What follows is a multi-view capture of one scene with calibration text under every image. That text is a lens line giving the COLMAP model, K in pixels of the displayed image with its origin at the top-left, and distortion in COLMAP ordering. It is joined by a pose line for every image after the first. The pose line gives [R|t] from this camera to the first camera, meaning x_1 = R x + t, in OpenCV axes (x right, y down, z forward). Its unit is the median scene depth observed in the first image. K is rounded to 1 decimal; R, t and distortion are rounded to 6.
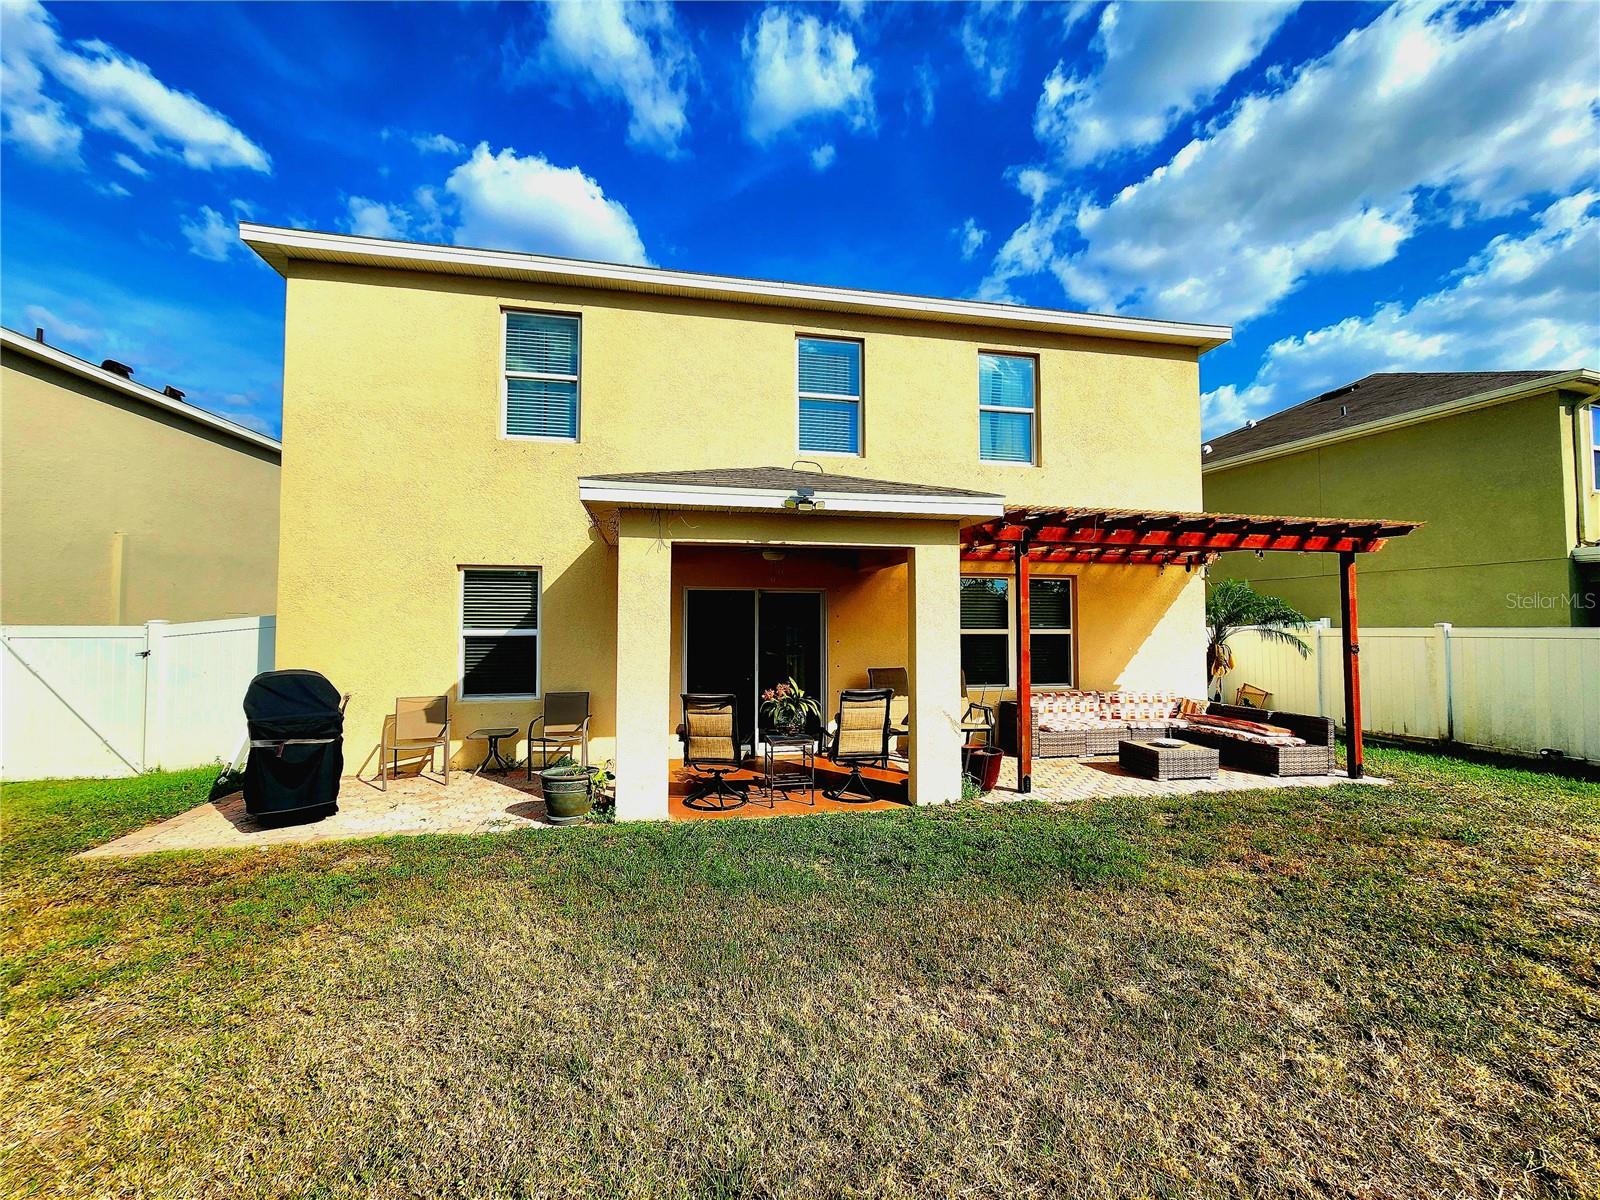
lens RADIAL K [[654.4, 0, 800.0], [0, 654.4, 600.0], [0, 0, 1]] dist [-0.002678, -0.000303]
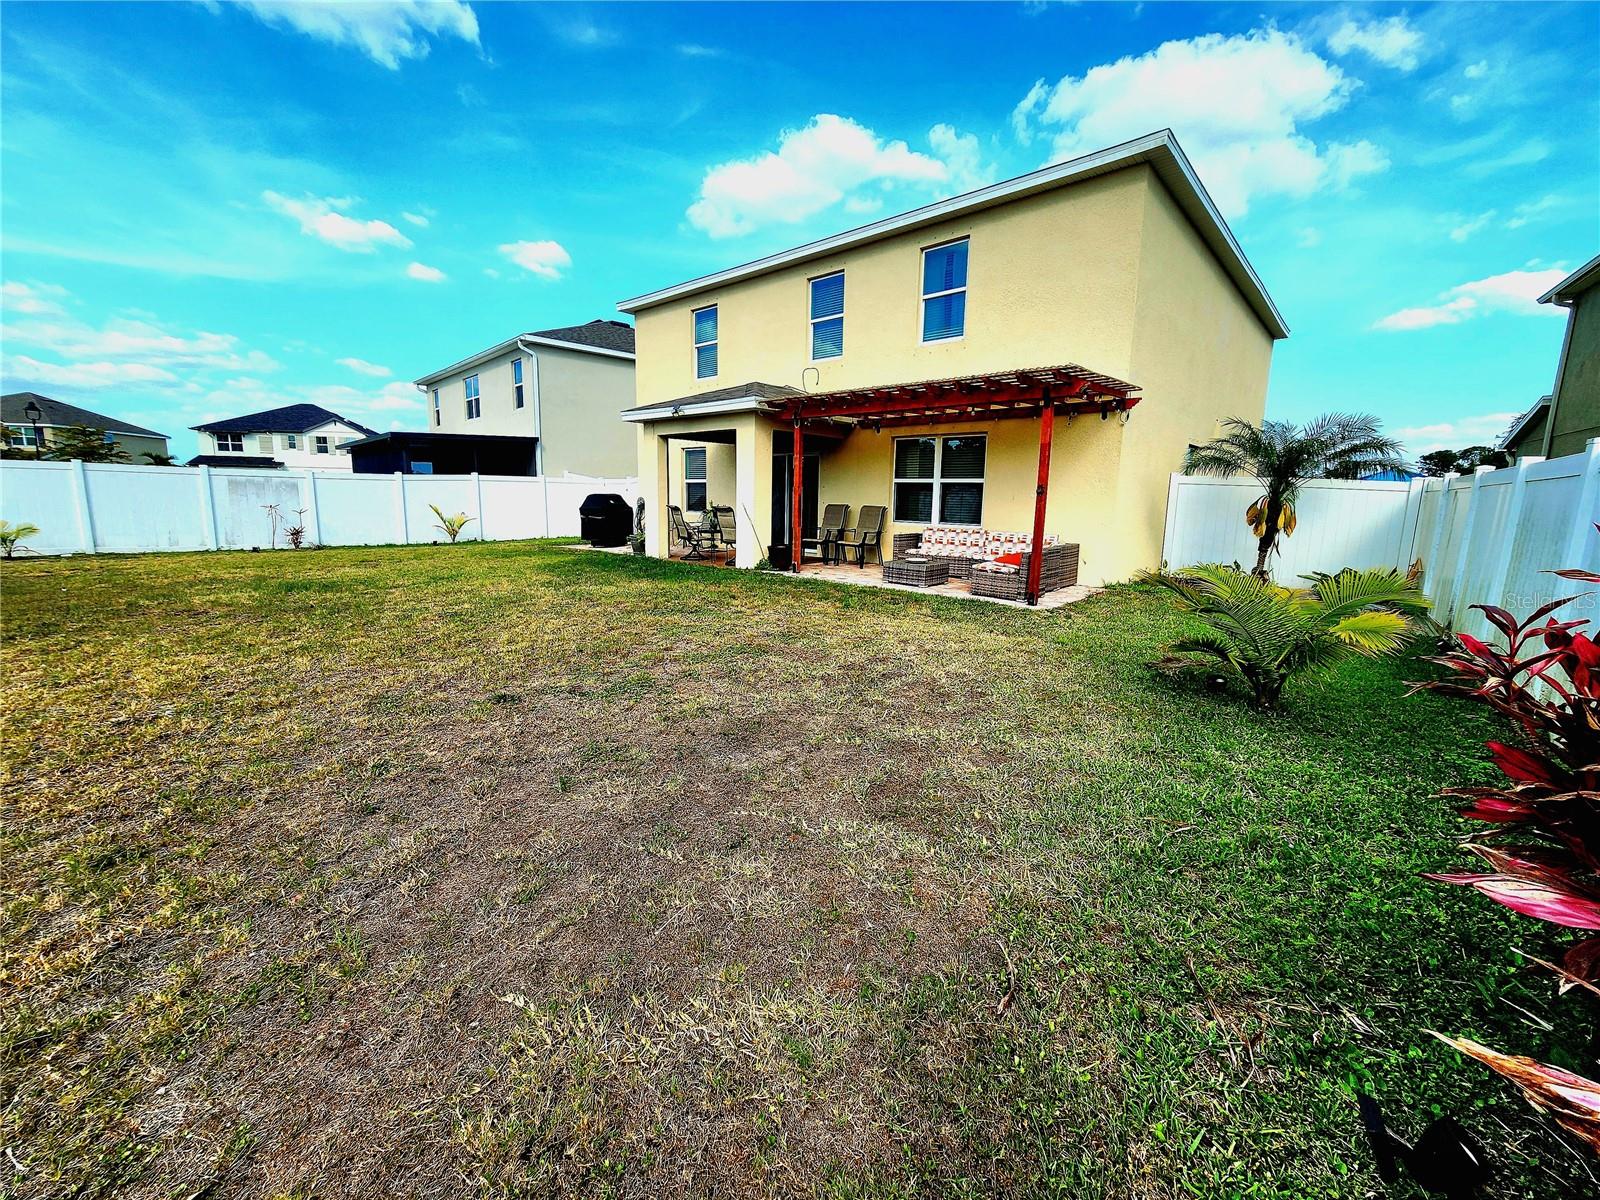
lens RADIAL K [[654.4, 0, 800.0], [0, 654.4, 600.0], [0, 0, 1]] dist [-0.002678, -0.000303]
pose [[0.607097, 0.130547, -0.783831, 0.913943], [-0.006925, 0.987244, 0.159062, 0.059007], [0.794597, -0.091138, 0.600257, 0.006355]]
